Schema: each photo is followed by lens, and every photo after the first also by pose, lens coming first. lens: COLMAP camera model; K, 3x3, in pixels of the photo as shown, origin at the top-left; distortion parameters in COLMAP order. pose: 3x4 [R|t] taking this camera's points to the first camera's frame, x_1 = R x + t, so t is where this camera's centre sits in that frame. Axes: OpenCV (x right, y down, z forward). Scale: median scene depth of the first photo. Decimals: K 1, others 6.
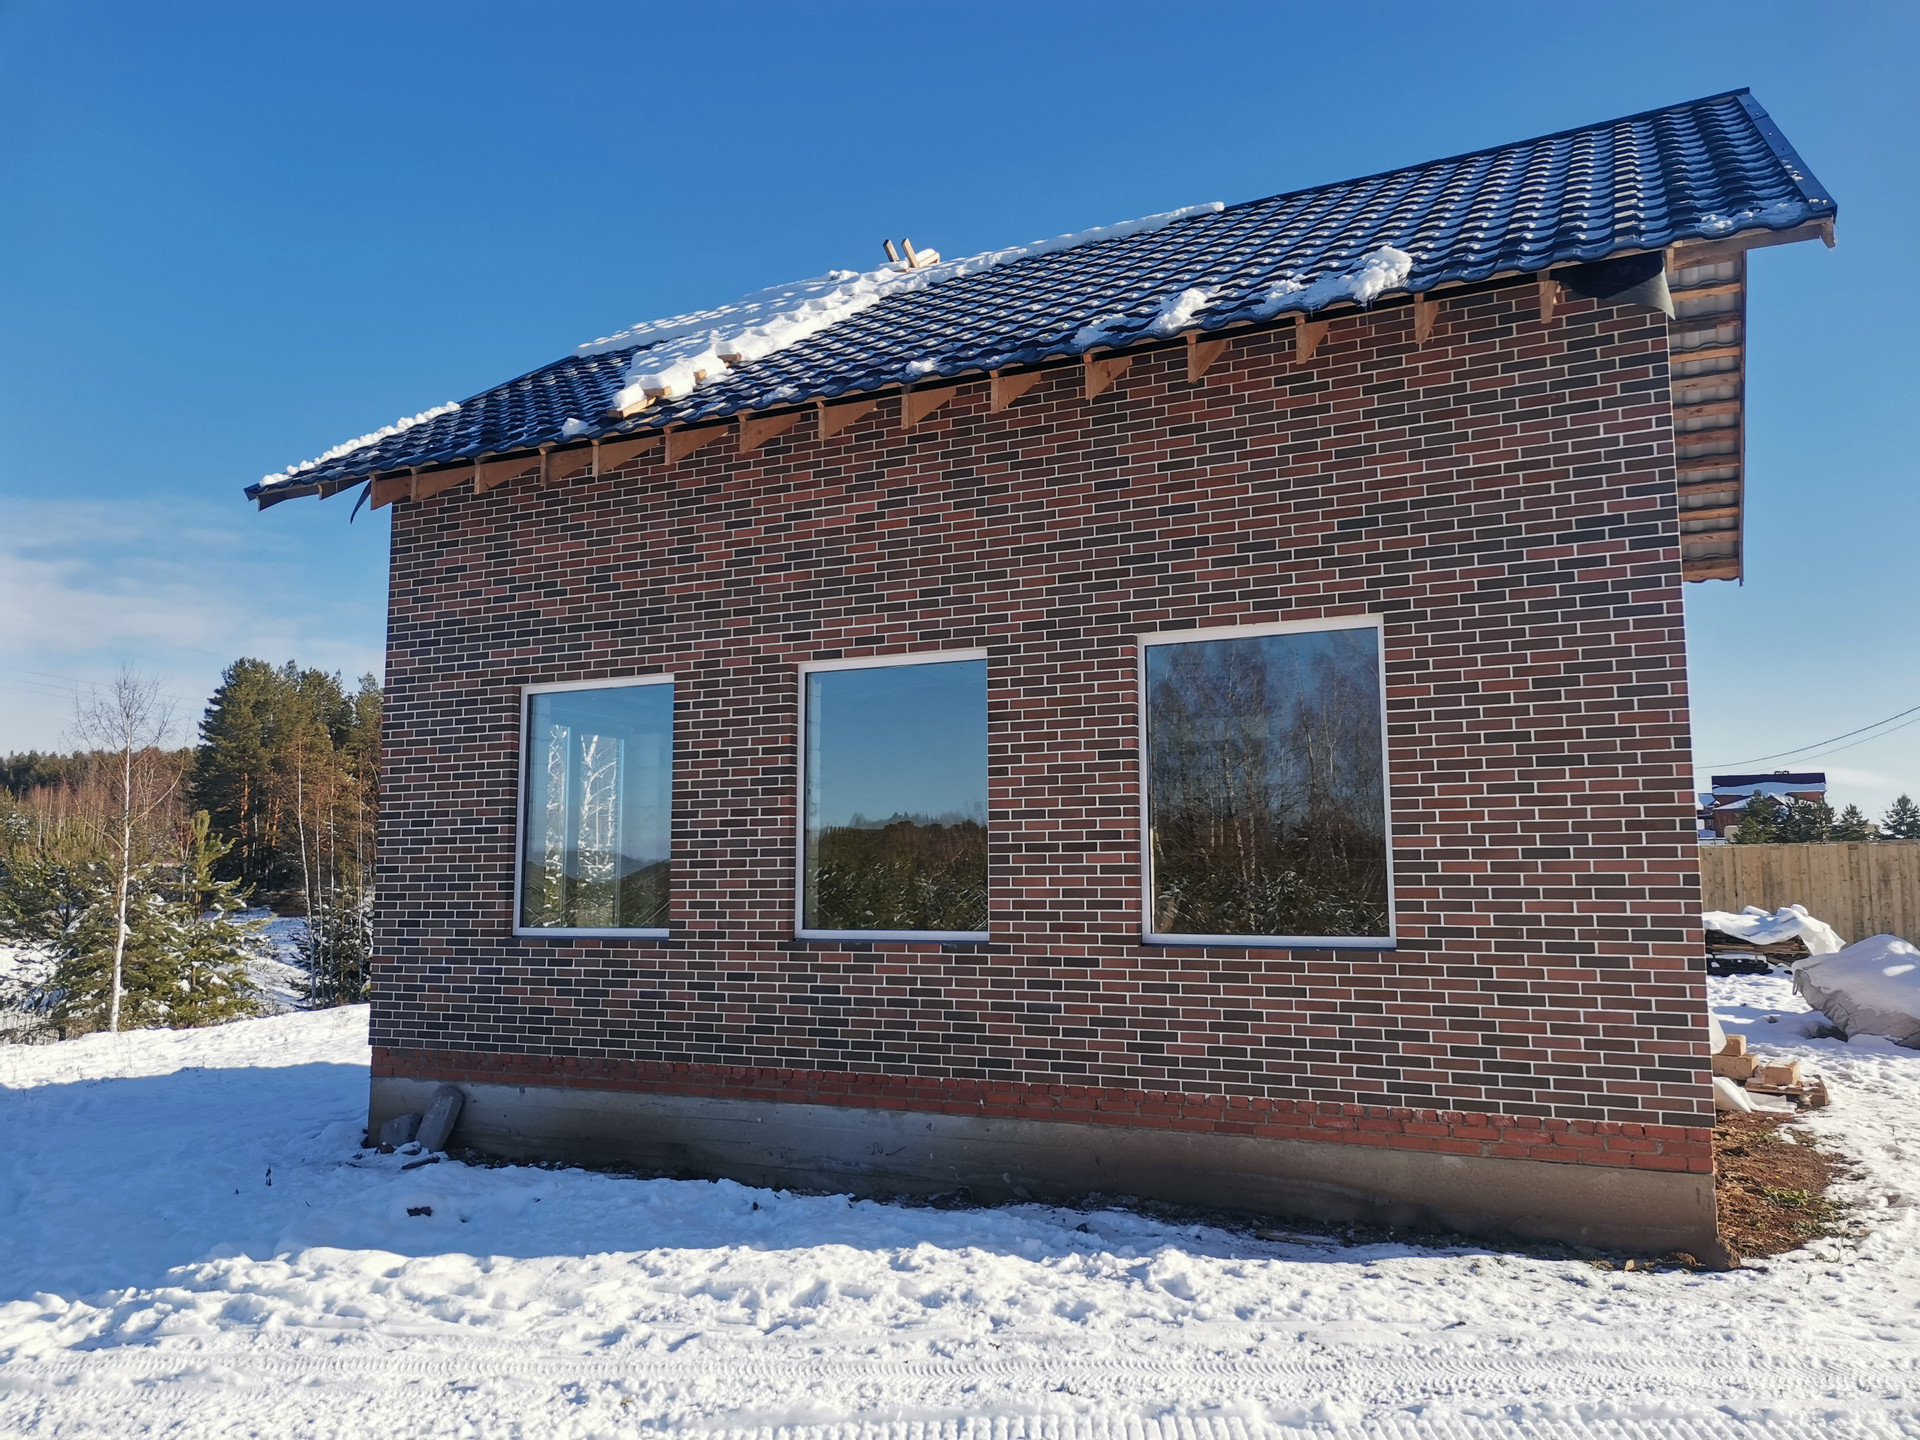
lens RADIAL K [[1427.4, 0, 954.4], [0, 1427.4, 715.7], [0, 0, 1]] dist [0.096931, -0.121000]
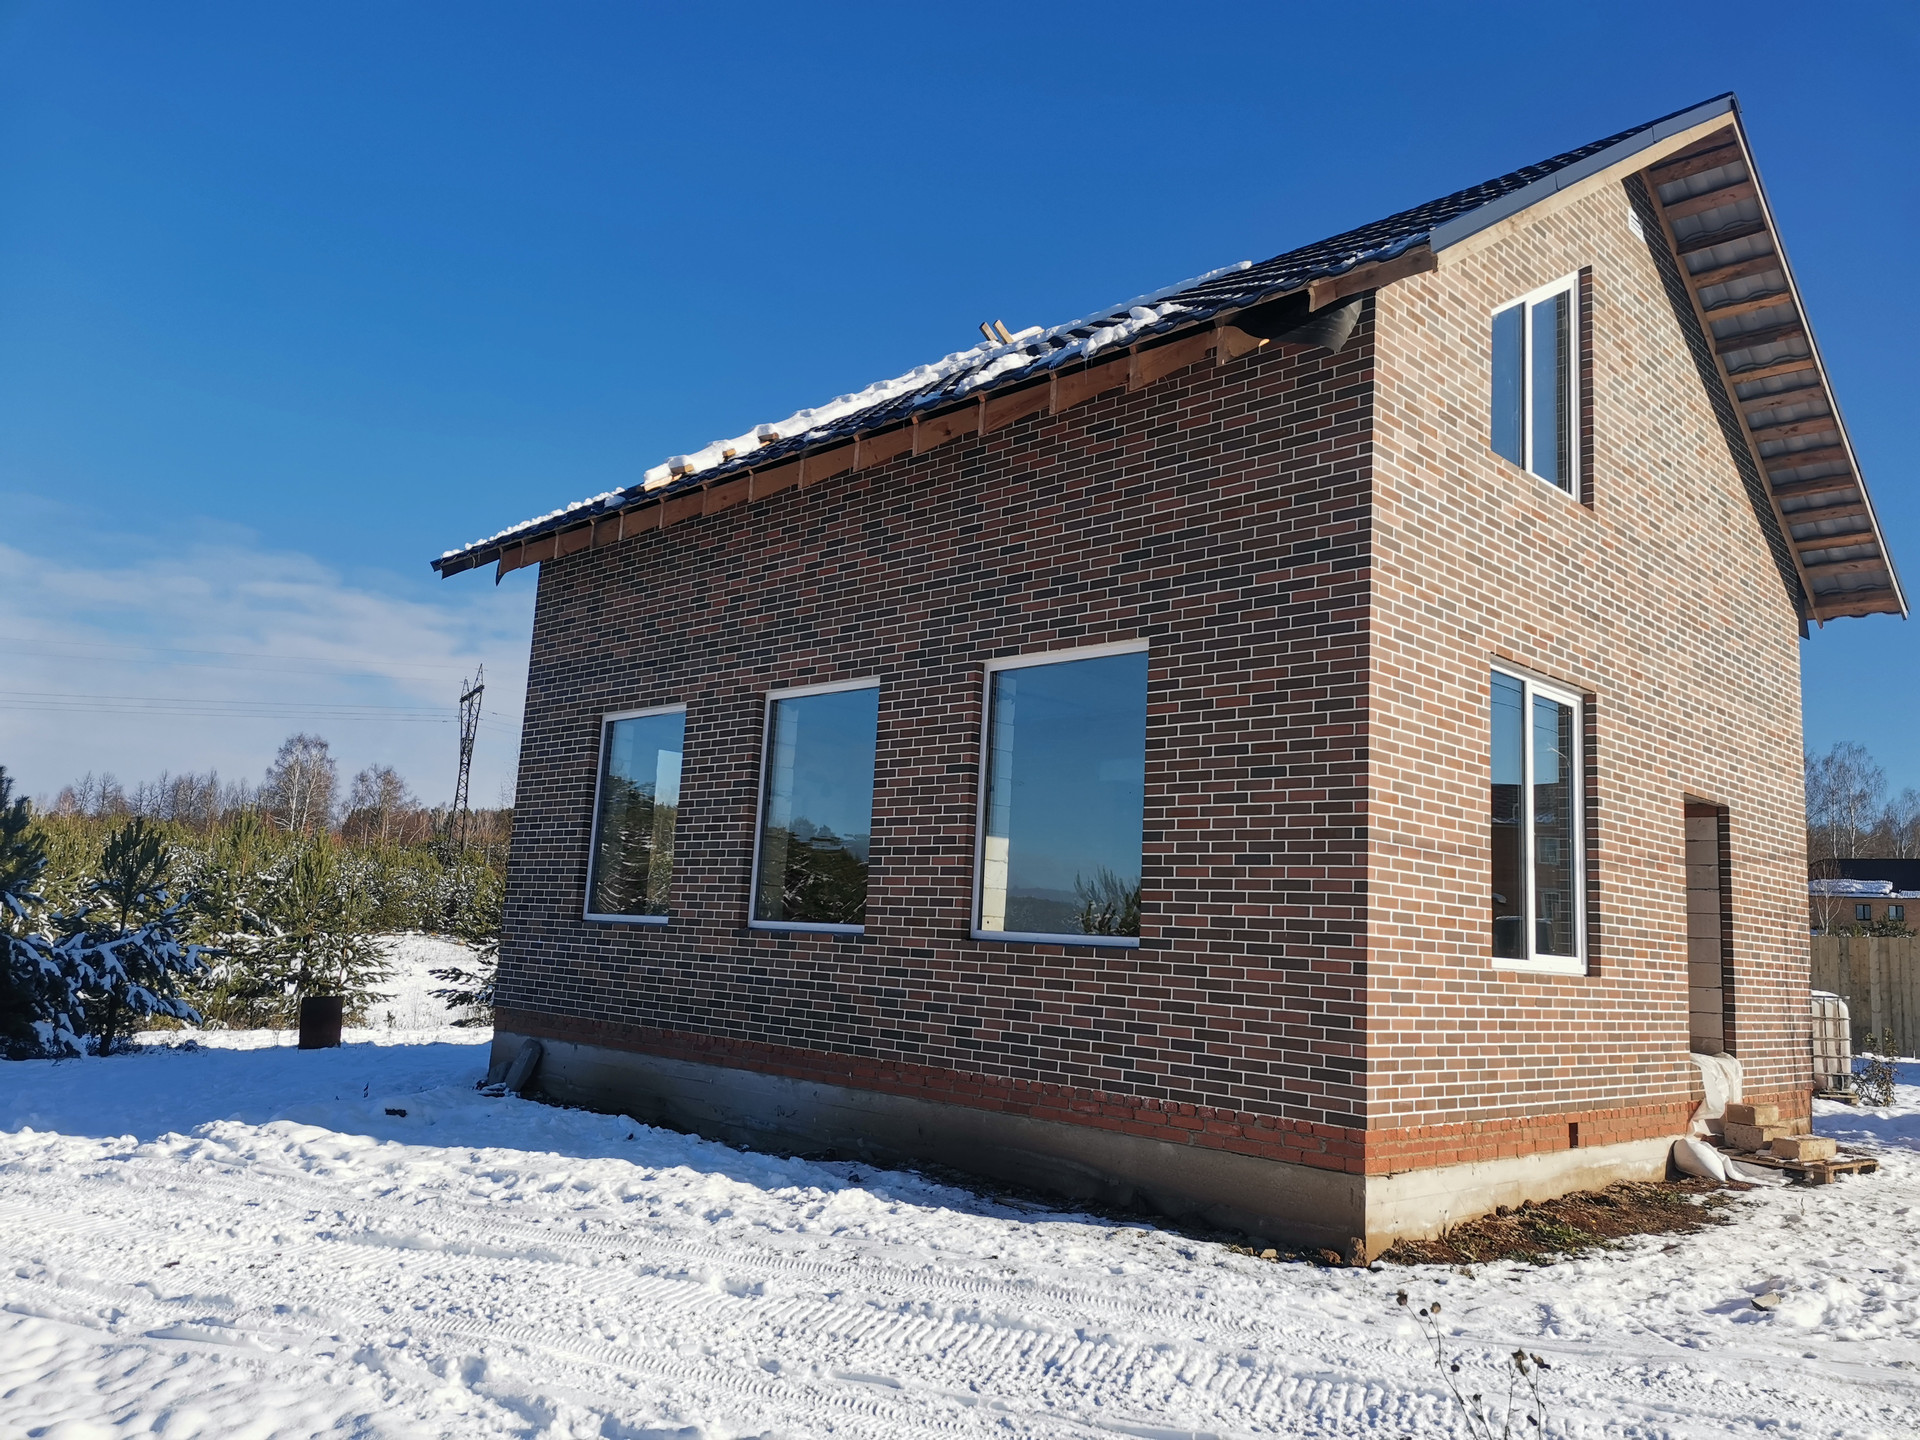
lens RADIAL K [[1427.4, 0, 954.4], [0, 1427.4, 715.7], [0, 0, 1]] dist [0.096931, -0.121000]
pose [[0.943048, 0.003848, -0.332634, 0.439397], [-0.020215, 0.998748, -0.045759, 0.033869], [0.332042, 0.049878, 0.941945, -0.050395]]
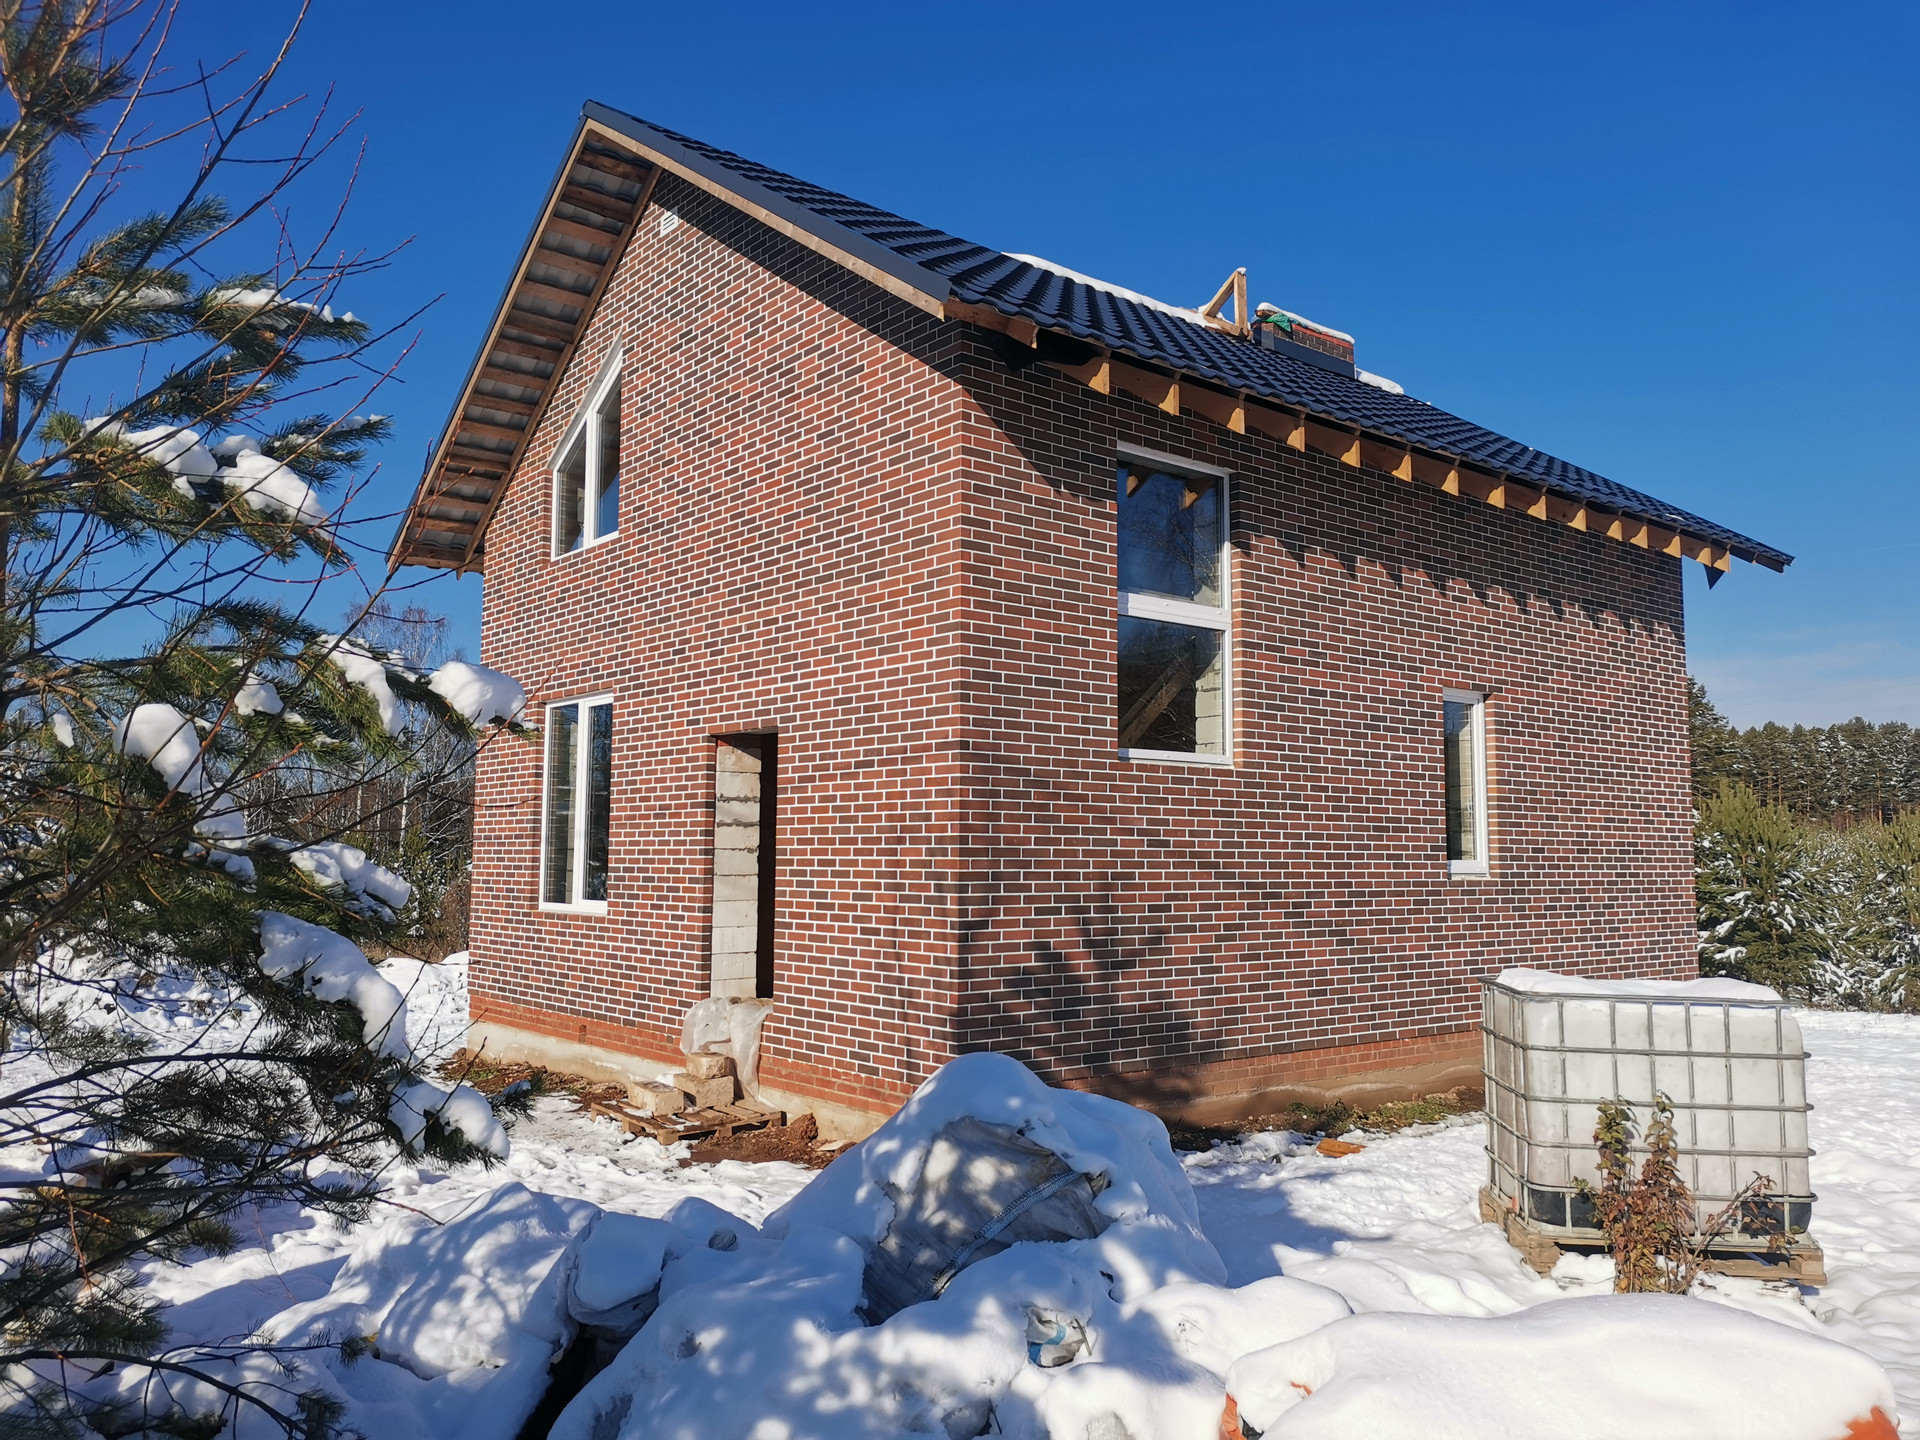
lens RADIAL K [[1427.4, 0, 954.4], [0, 1427.4, 715.7], [0, 0, 1]] dist [0.096931, -0.121000]
pose [[-0.426459, -0.086436, -0.900368, 1.514217], [0.100239, 0.984776, -0.142017, 0.191982], [0.898936, -0.150816, -0.411302, 1.824646]]
